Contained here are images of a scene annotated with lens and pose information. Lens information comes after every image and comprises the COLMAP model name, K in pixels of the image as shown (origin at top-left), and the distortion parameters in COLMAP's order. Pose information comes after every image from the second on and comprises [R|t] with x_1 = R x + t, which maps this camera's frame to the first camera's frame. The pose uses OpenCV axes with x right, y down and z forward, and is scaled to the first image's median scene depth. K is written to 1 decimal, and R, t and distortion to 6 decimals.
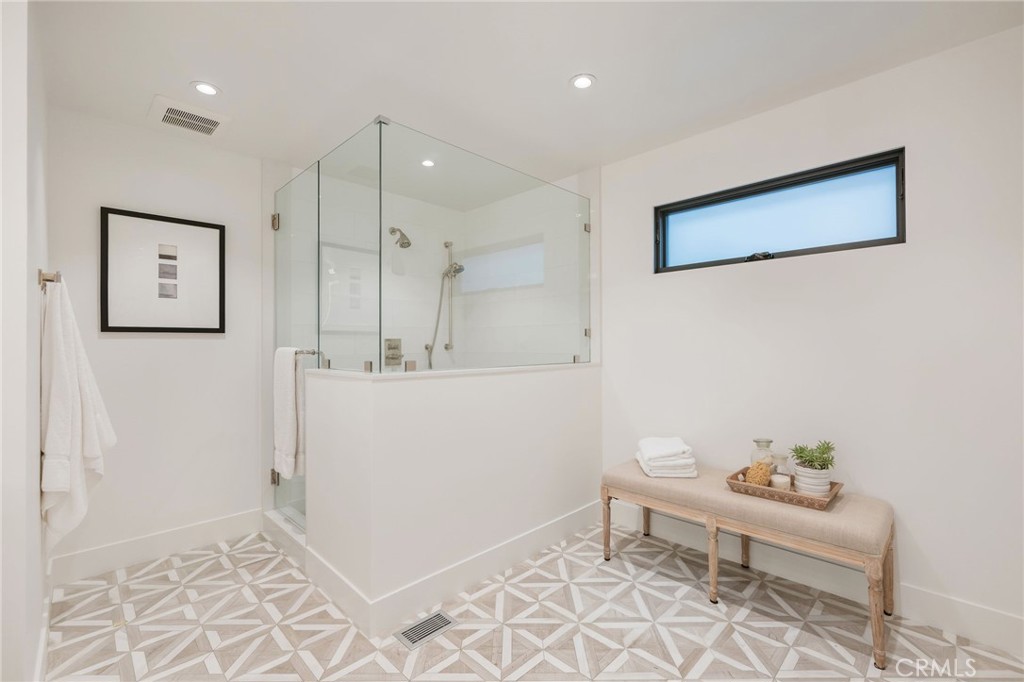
lens RADIAL K [[440.2, 0, 512.0], [0, 440.2, 341.0], [0, 0, 1]] dist [-0.000433, 0.000054]
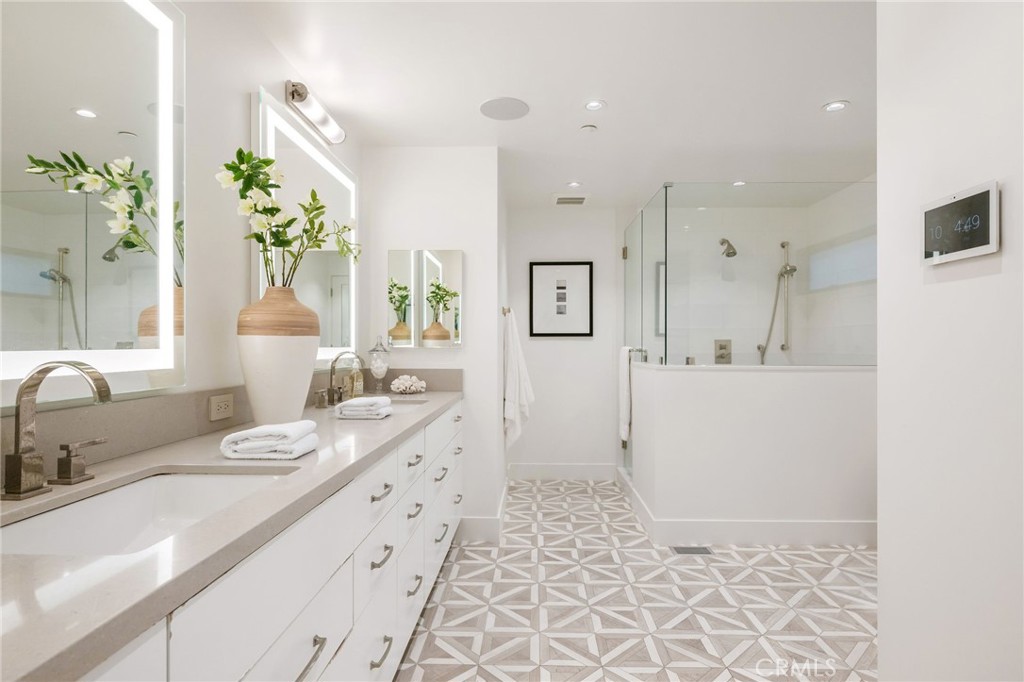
lens RADIAL K [[535.4, 0, 512.0], [0, 535.4, 341.0], [0, 0, 1]] dist [0.000431, 0.000118]
pose [[0.678581, -0.000875, -0.734525, 0.523954], [0.002368, 0.999997, 0.000997, -0.006385], [0.734522, -0.002416, 0.678581, -0.440345]]
